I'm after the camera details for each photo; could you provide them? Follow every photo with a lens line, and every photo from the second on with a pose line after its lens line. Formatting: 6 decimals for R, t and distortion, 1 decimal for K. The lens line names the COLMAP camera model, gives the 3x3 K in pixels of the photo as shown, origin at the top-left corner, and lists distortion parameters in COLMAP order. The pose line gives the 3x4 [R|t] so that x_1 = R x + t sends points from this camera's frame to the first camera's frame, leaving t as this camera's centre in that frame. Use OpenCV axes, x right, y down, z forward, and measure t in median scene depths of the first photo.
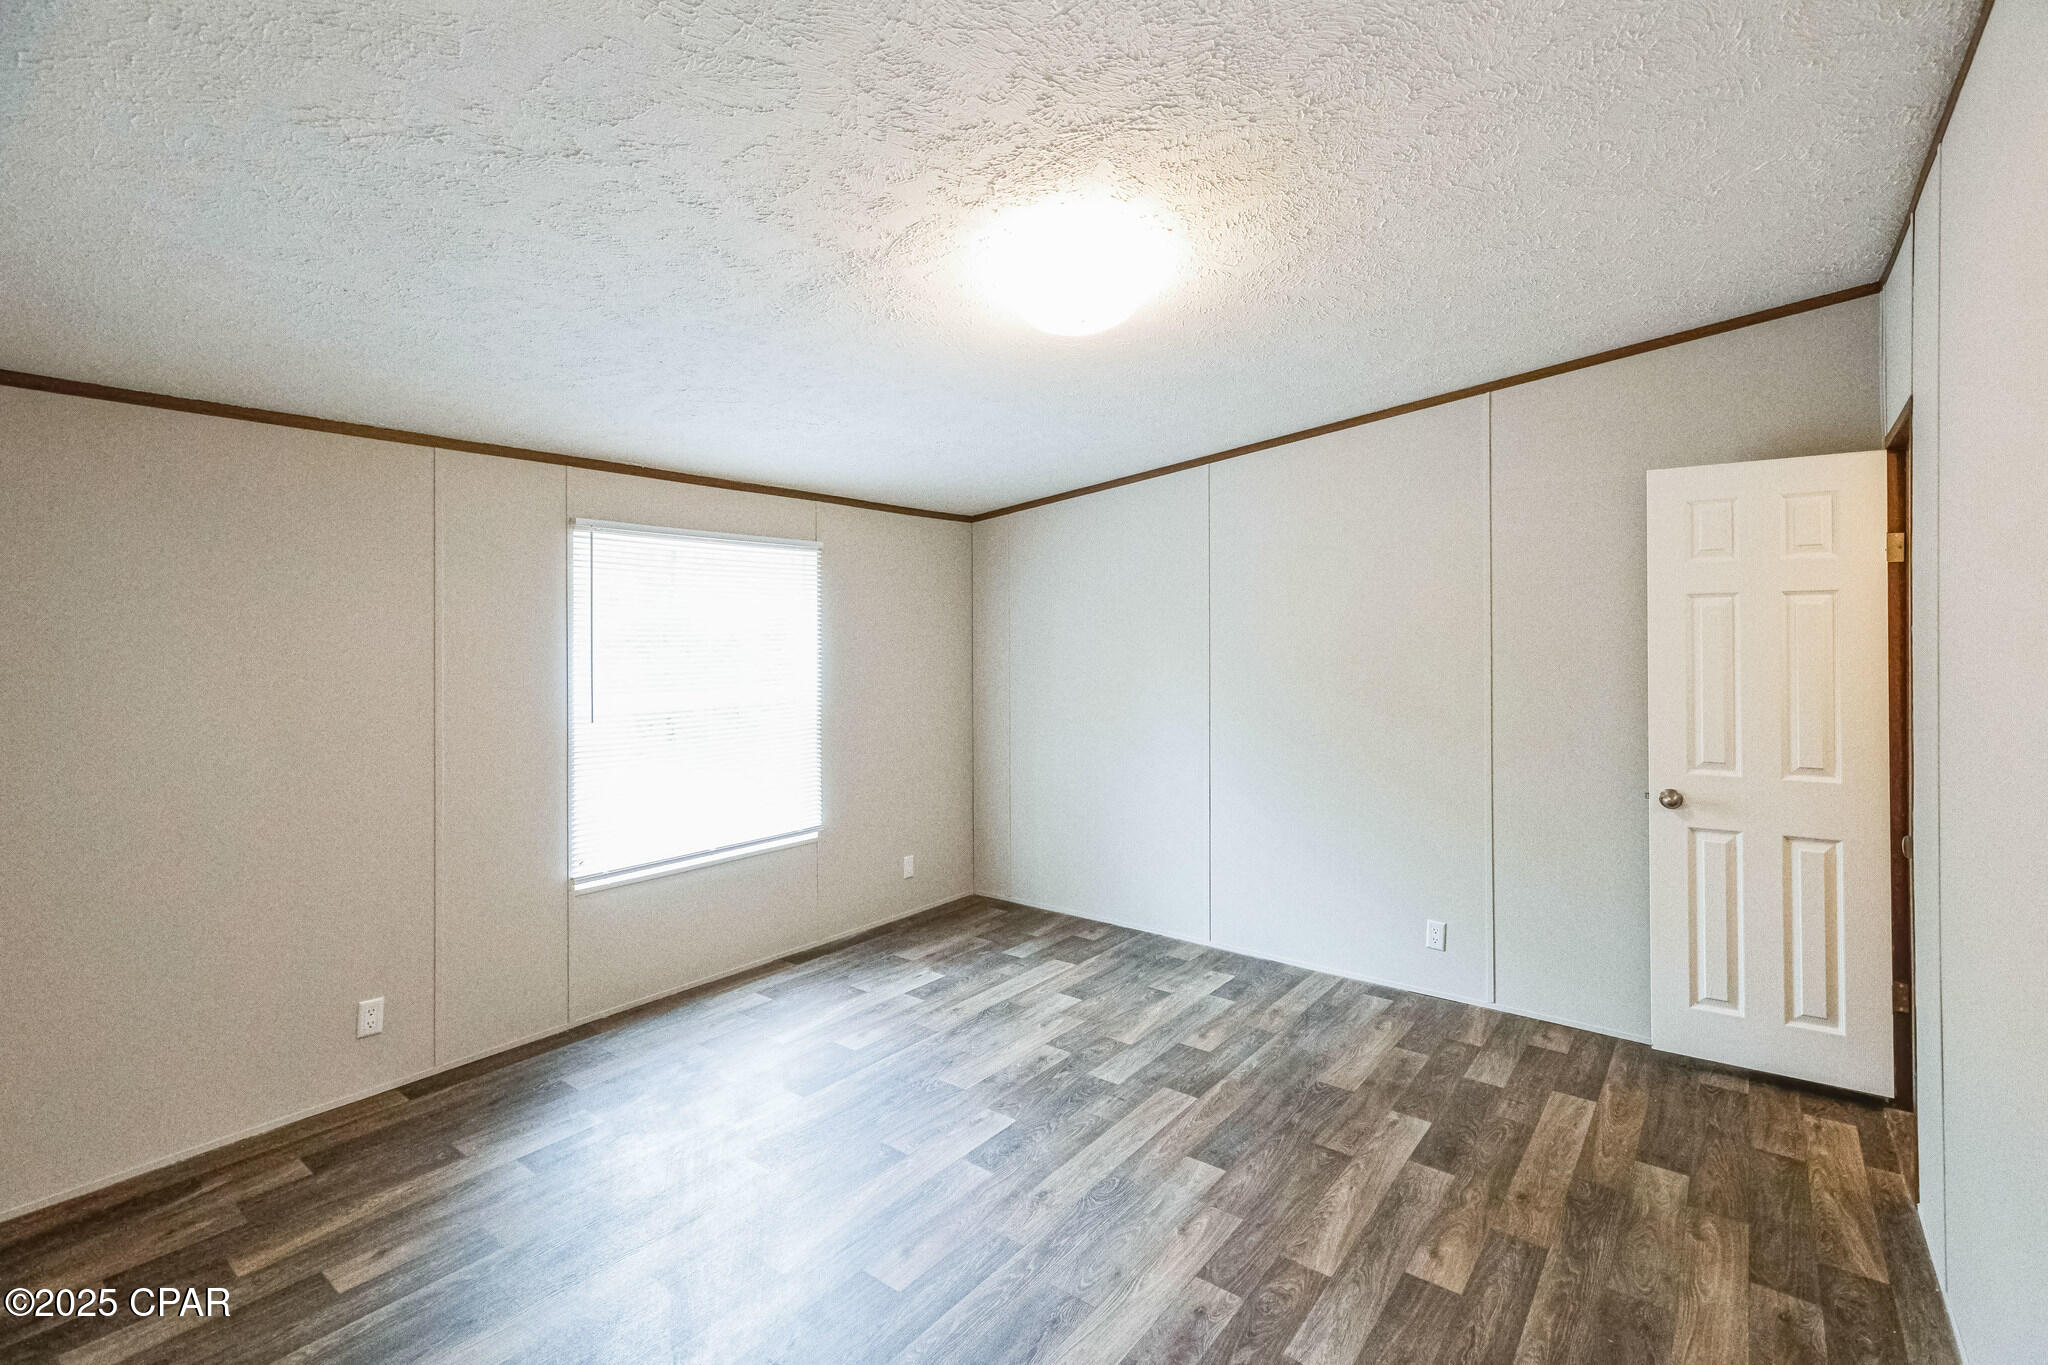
lens RADIAL K [[941.1, 0, 1029.0], [0, 941.1, 650.1], [0, 0, 1]] dist [0.031241, 0.000376]
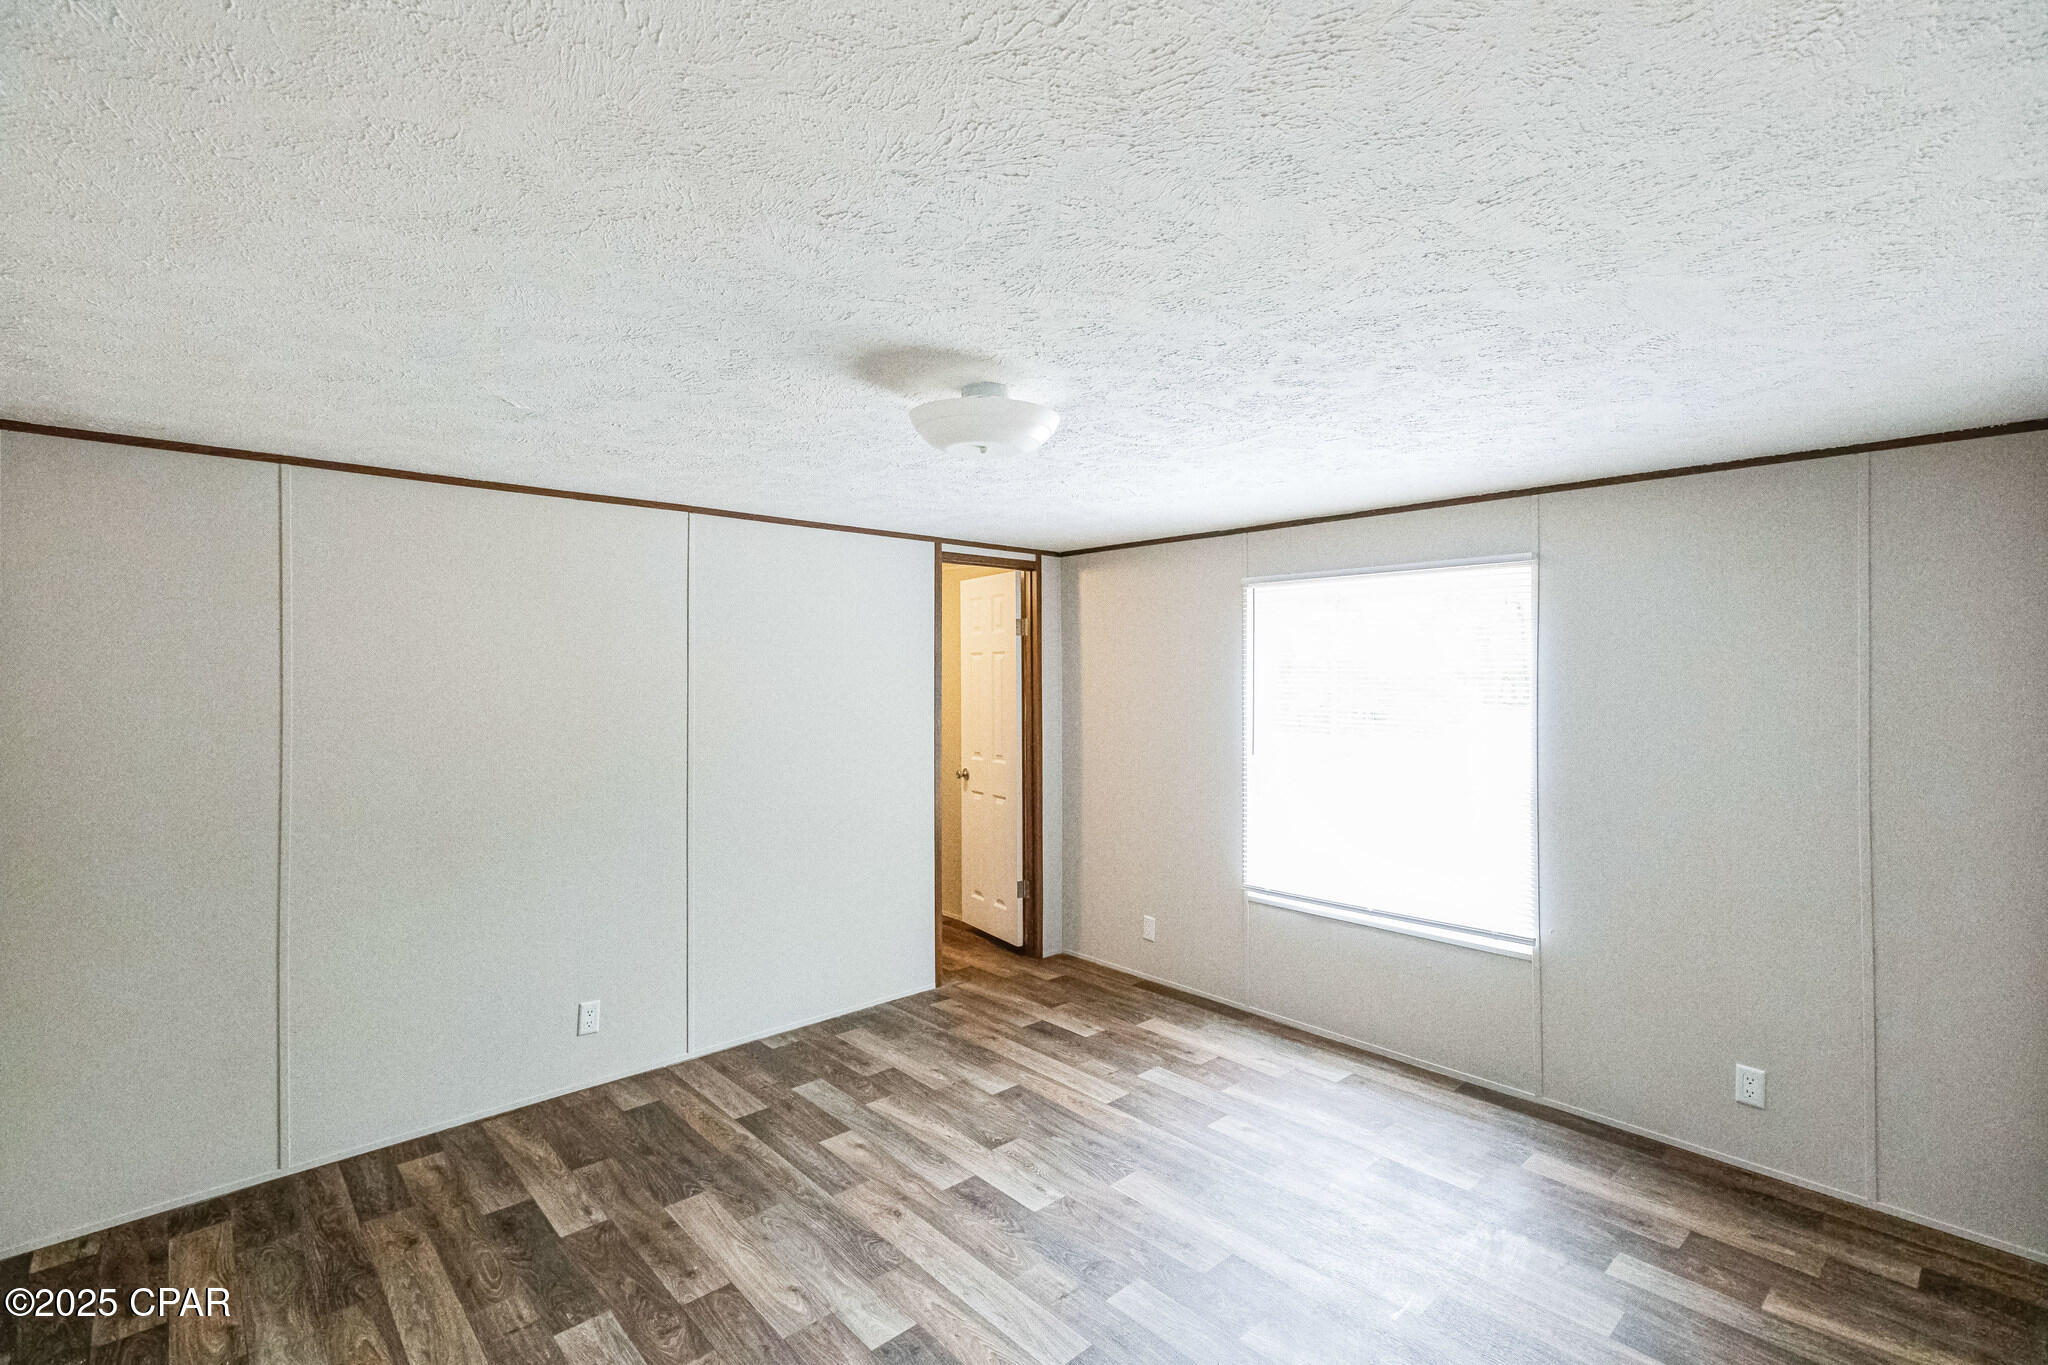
lens RADIAL K [[928.6, 0, 1024.0], [0, 928.6, 682.5], [0, 0, 1]] dist [0.015050, 0.000133]
pose [[-0.178275, -0.000347, -0.983981, 1.071815], [-0.015051, 0.999884, 0.002374, -0.014225], [0.983866, 0.015233, -0.178259, 1.409817]]
